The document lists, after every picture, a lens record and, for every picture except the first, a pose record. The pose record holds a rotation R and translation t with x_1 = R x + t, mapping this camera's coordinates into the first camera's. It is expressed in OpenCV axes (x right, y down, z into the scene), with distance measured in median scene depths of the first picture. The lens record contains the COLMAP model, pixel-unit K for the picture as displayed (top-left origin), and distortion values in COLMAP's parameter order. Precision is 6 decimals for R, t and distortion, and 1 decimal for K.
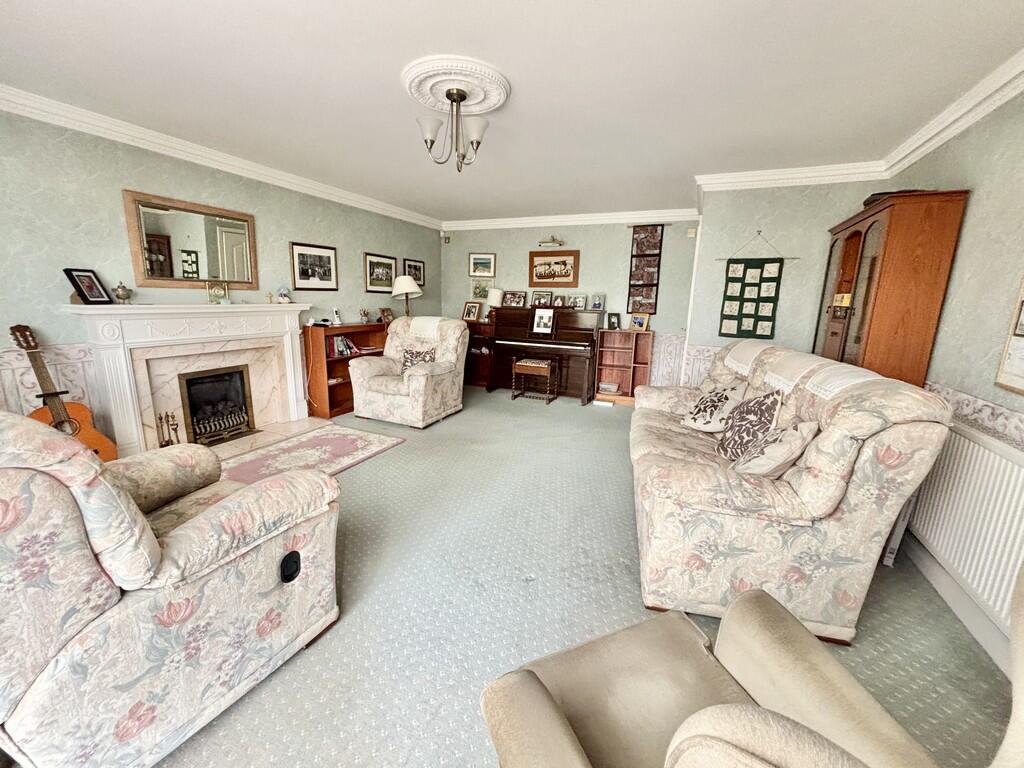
lens RADIAL K [[410.0, 0, 512.0], [0, 410.0, 384.0], [0, 0, 1]] dist [0.000867, -0.000320]
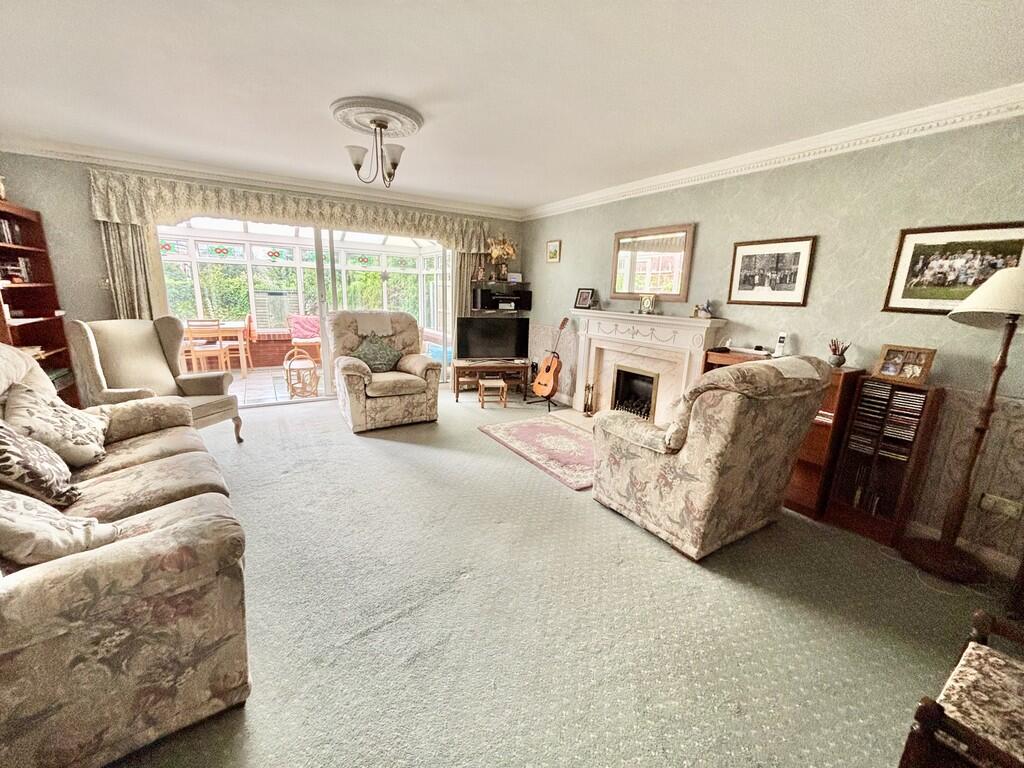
lens RADIAL K [[410.0, 0, 512.0], [0, 410.0, 384.0], [0, 0, 1]] dist [0.000867, -0.000320]
pose [[-0.555840, 0.139562, -0.819491, 0.355737], [-0.222268, 0.924964, 0.308283, -0.225867], [0.801024, 0.353502, -0.483112, 1.051660]]
